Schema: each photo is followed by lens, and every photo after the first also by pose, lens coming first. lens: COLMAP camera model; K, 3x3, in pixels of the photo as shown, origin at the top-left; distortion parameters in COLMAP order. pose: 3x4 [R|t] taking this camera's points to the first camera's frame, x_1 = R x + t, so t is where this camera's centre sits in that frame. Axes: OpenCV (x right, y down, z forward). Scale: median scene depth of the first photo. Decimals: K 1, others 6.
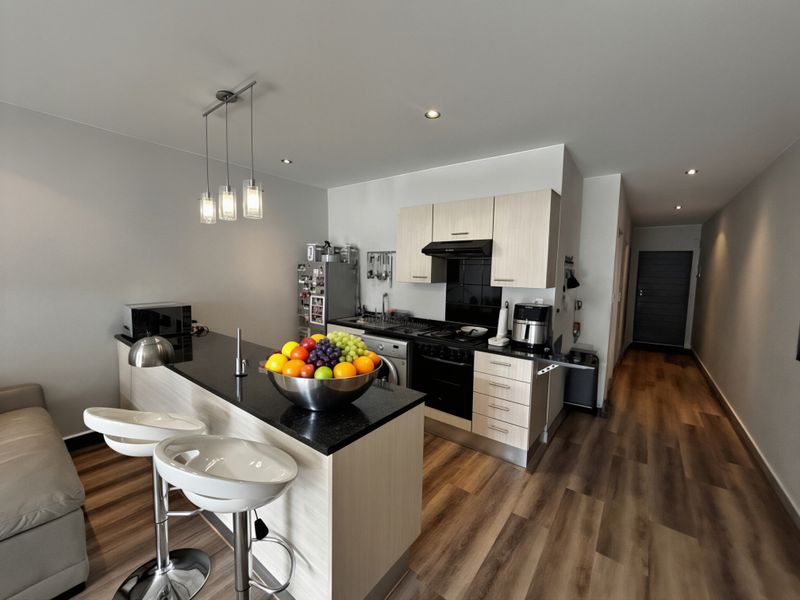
lens RADIAL K [[321.4, 0, 396.0], [0, 321.4, 297.0], [0, 0, 1]] dist [-0.001634, -0.000063]
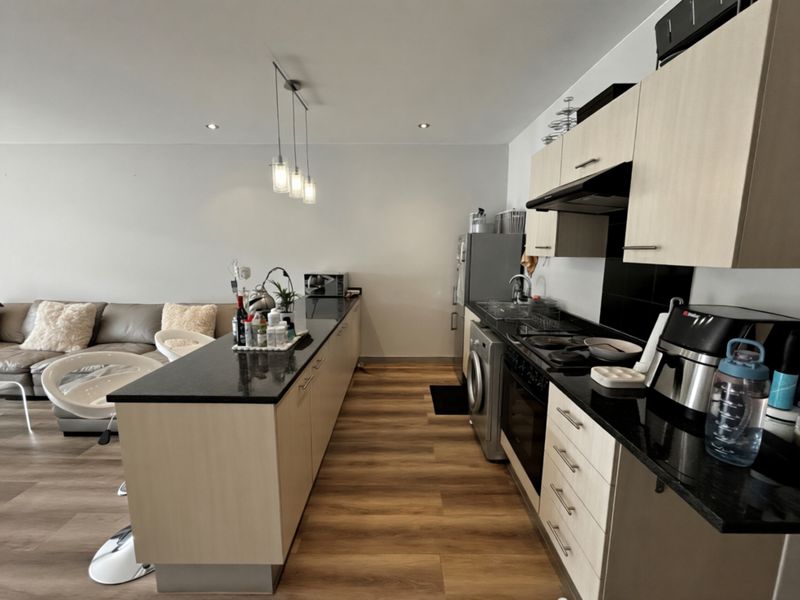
lens RADIAL K [[321.4, 0, 396.0], [0, 321.4, 297.0], [0, 0, 1]] dist [-0.001634, -0.000063]
pose [[0.607236, 0.101665, -0.787991, 0.479862], [-0.054970, 0.994779, 0.085984, -0.003812], [0.792618, -0.008897, 0.609654, 0.438862]]
